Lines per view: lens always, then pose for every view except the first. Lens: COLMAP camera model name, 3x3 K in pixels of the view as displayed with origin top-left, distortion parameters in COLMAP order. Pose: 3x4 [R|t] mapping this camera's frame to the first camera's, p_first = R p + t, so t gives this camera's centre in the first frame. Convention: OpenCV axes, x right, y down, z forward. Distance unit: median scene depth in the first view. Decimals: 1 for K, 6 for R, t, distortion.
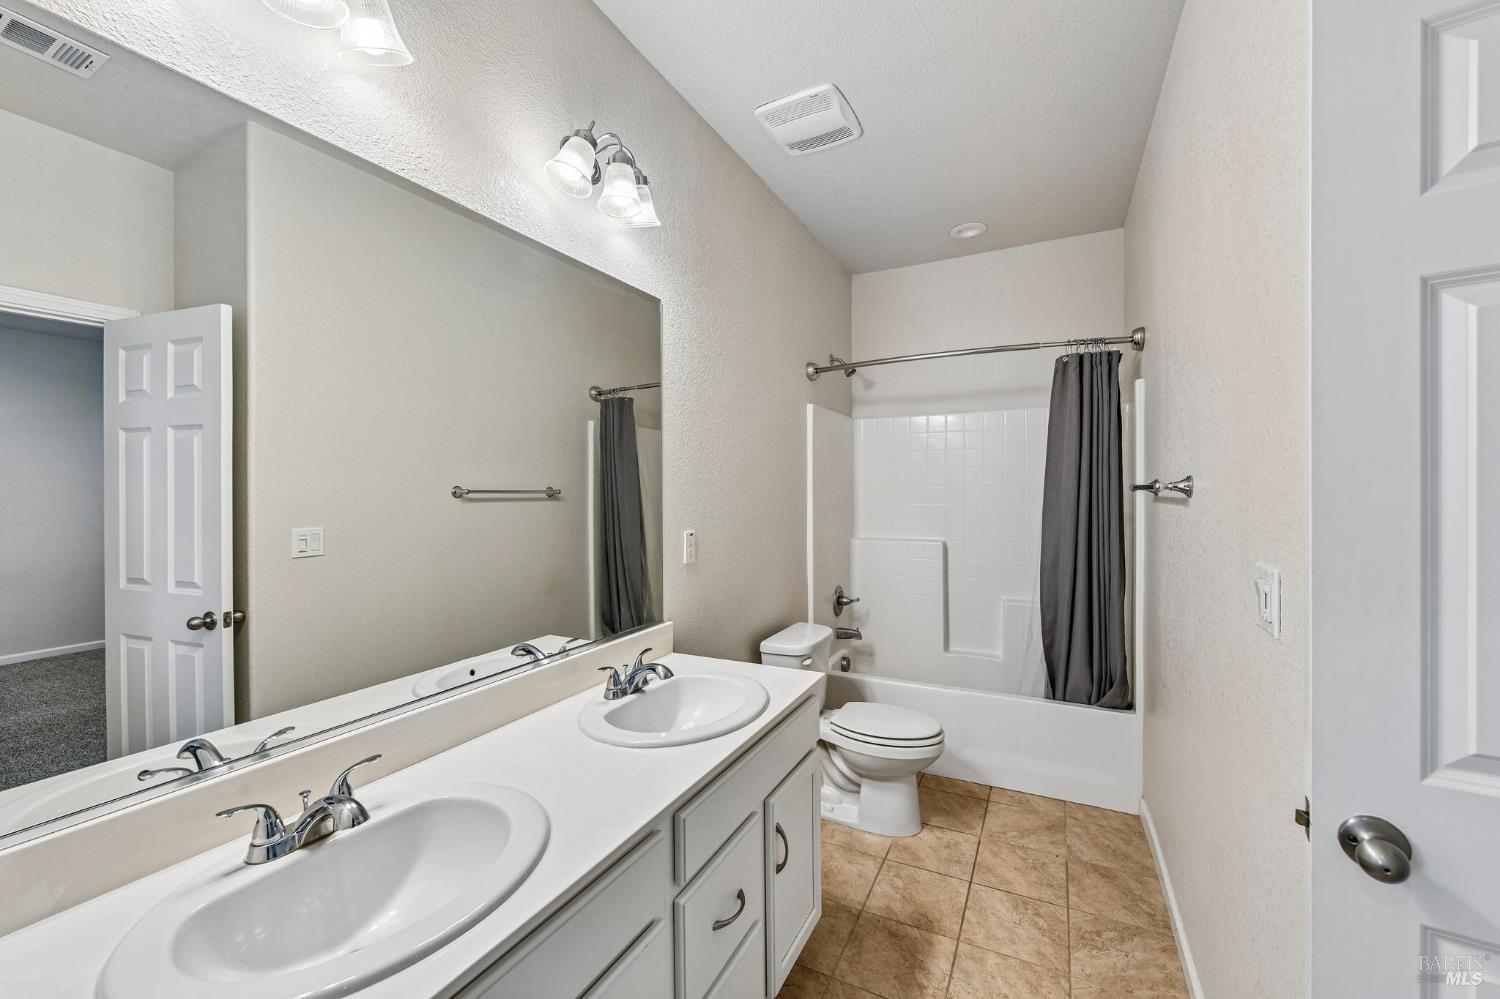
lens RADIAL K [[598.3, 0, 761.5], [0, 598.3, 500.7], [0, 0, 1]] dist [-0.006711, -0.000827]
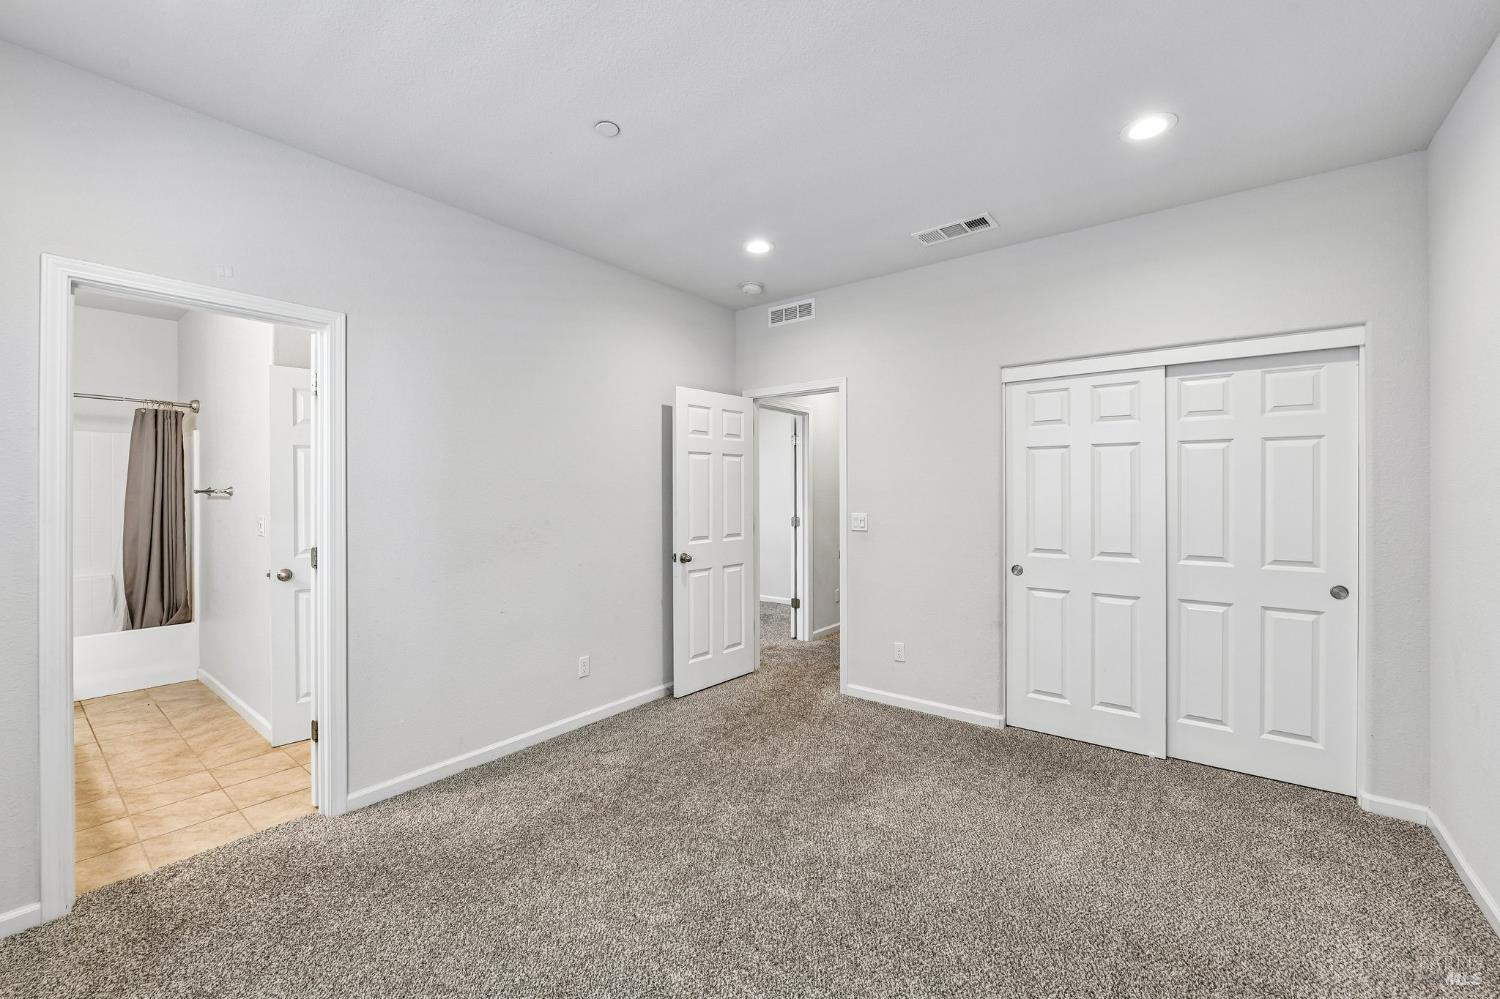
lens RADIAL K [[598.3, 0, 750.2], [0, 598.3, 498.9], [0, 0, 1]] dist [-0.006711, -0.000827]
pose [[0.202446, 0.006847, 0.979270, -0.732371], [0.010146, 0.999907, -0.009089, 0.030544], [-0.979241, 0.011776, 0.202358, -0.928692]]
